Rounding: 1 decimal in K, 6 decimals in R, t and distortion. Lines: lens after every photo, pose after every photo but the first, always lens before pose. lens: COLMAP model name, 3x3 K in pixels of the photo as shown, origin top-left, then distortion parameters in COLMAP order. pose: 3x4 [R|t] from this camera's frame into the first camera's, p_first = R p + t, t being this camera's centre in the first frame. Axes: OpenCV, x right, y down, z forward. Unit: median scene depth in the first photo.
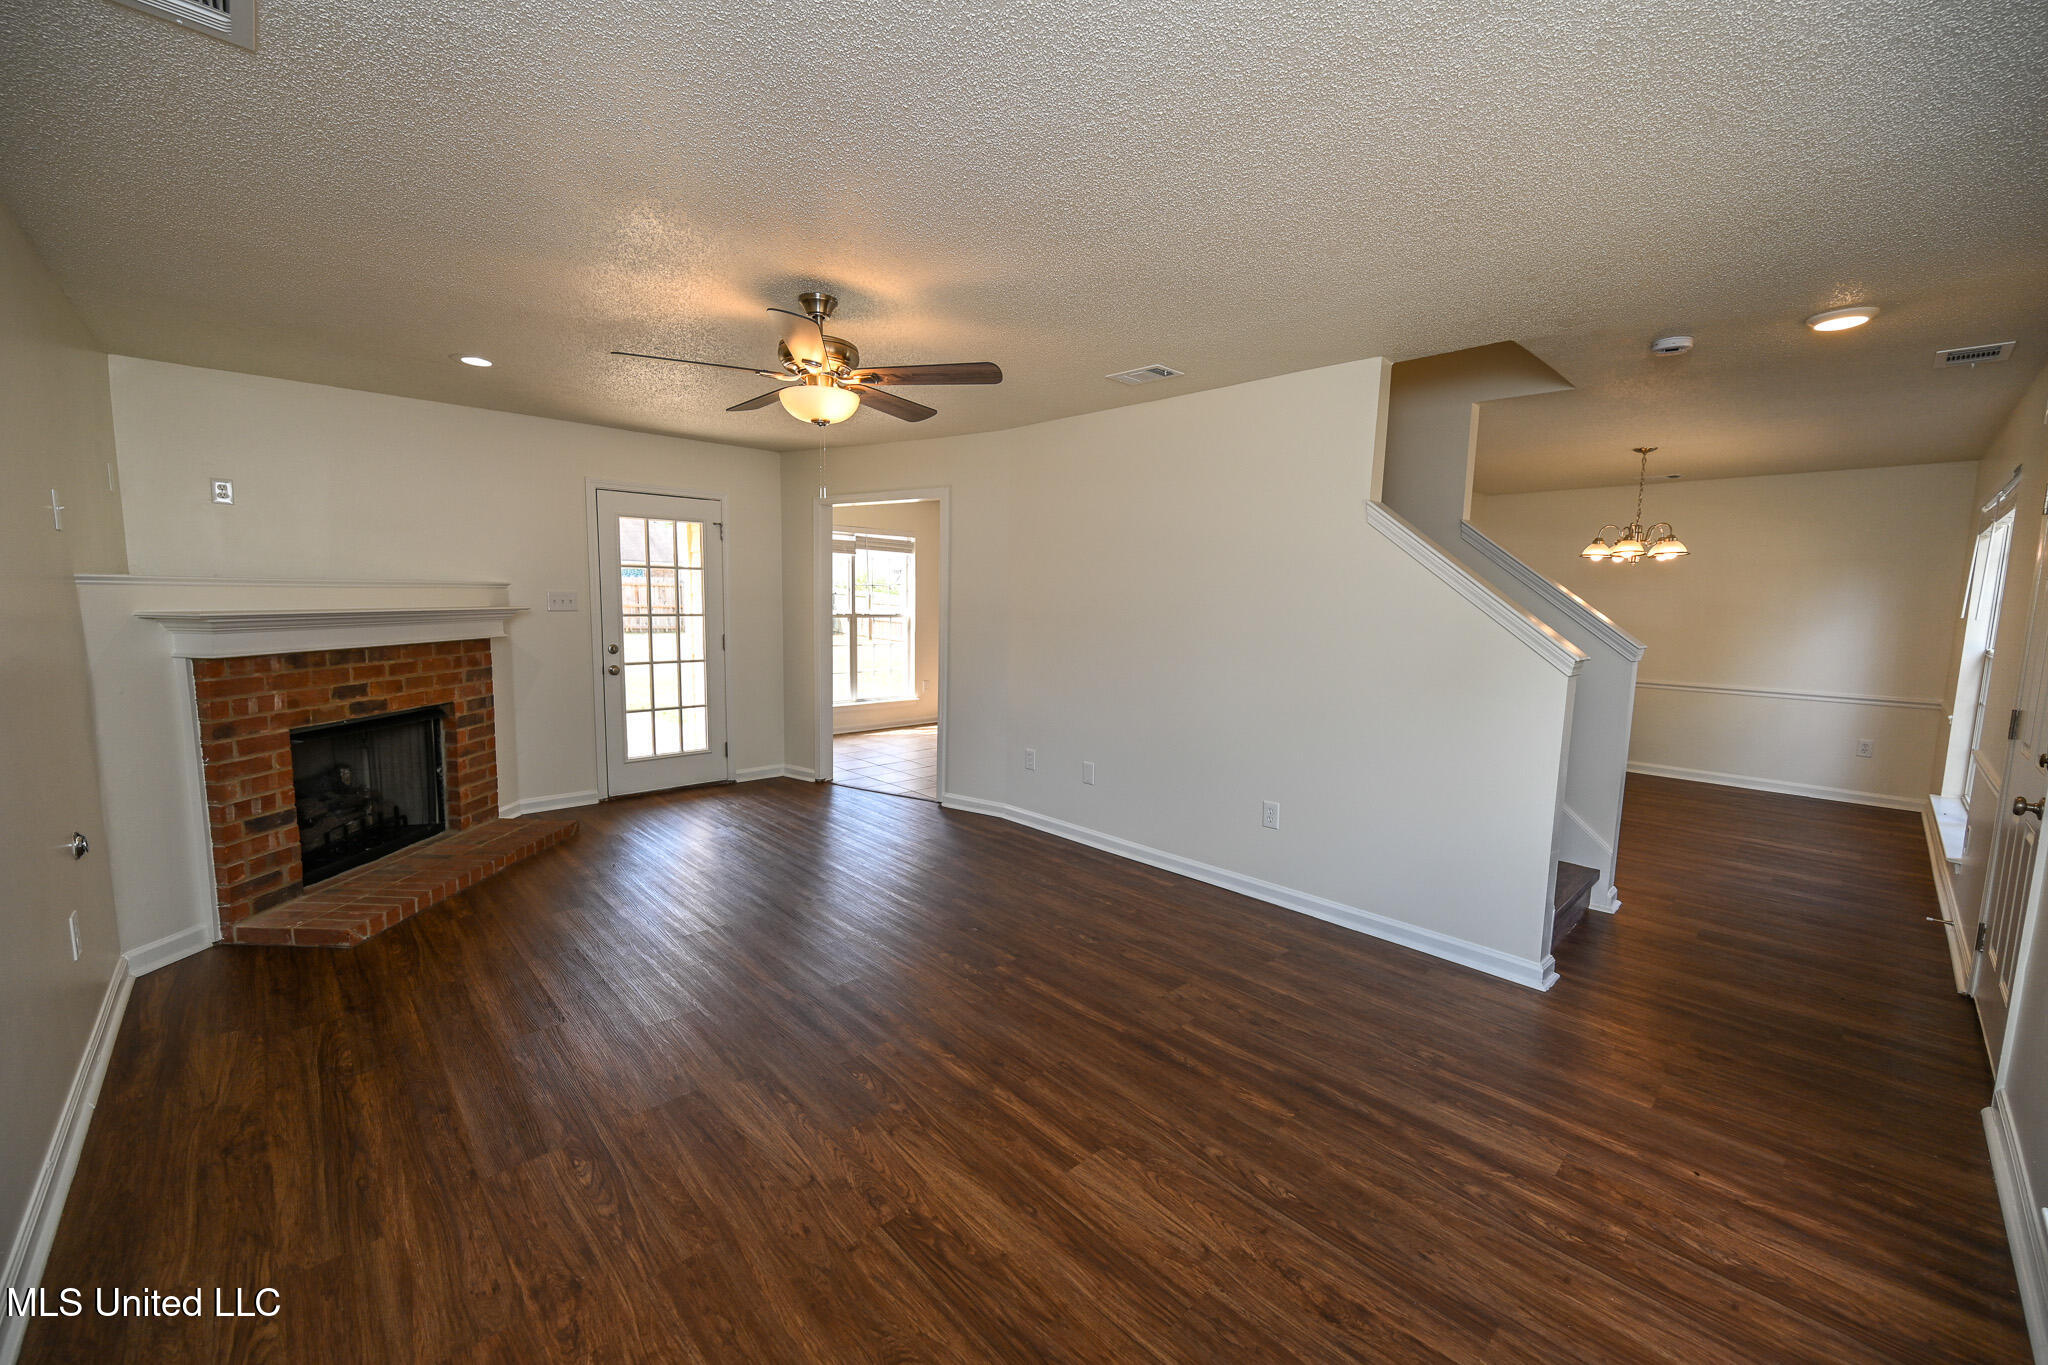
lens RADIAL K [[803.5, 0, 1024.5], [0, 803.5, 684.7], [0, 0, 1]] dist [-0.001860, 0.000209]
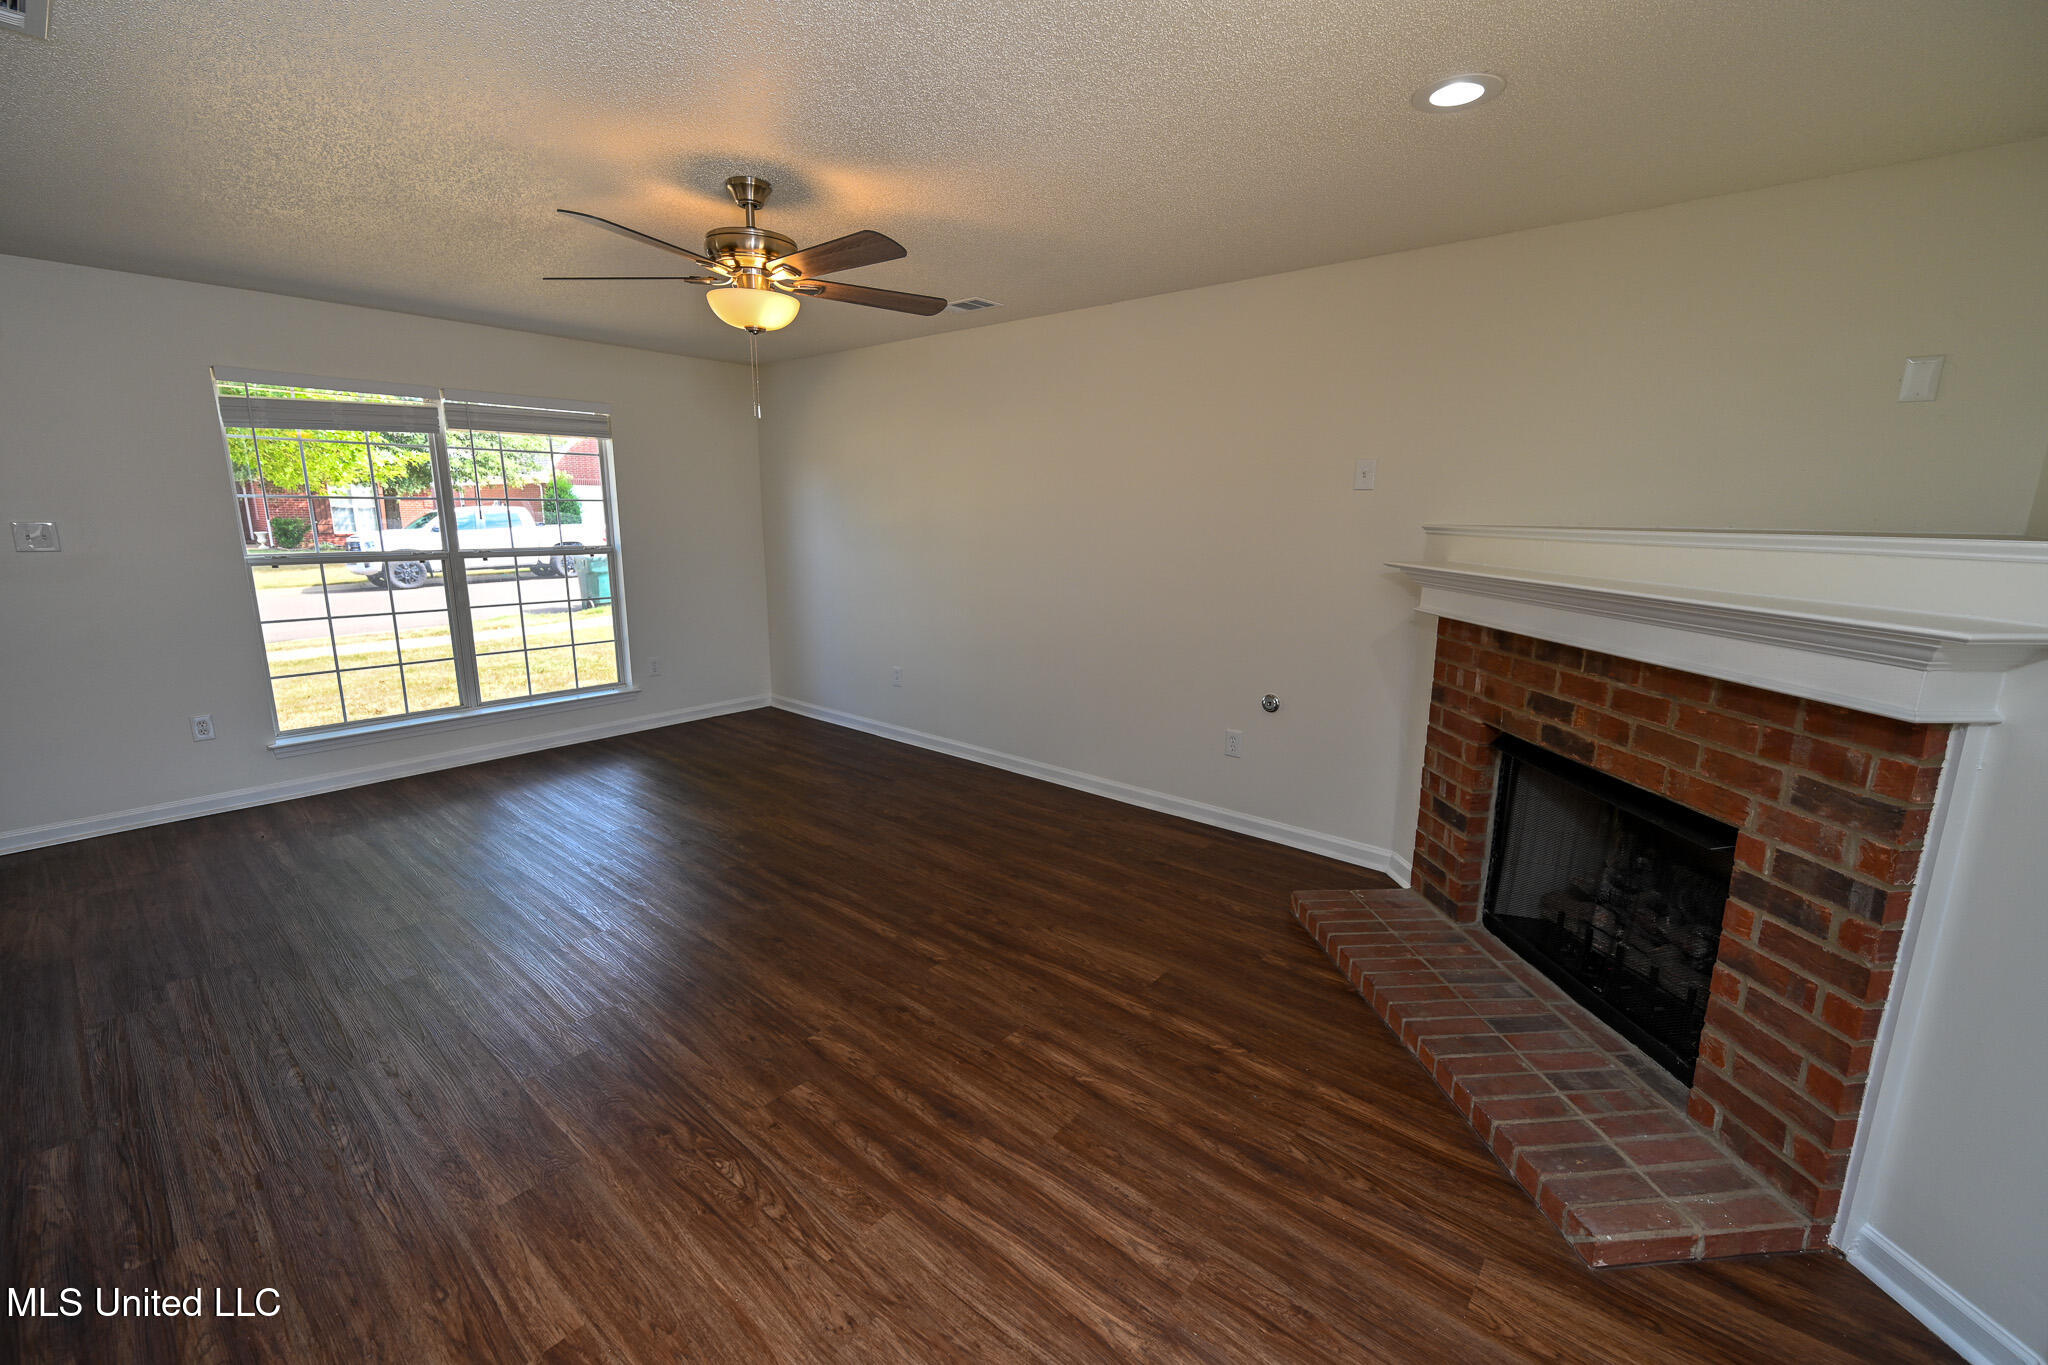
lens RADIAL K [[870.8, 0, 1018.5], [0, 870.8, 686.9], [0, 0, 1]] dist [-0.001679, -0.000126]
pose [[-0.995431, -0.013119, -0.094580, -0.347422], [-0.041372, 0.951968, 0.303390, -0.199253], [0.086057, 0.305916, -0.948161, 1.608092]]
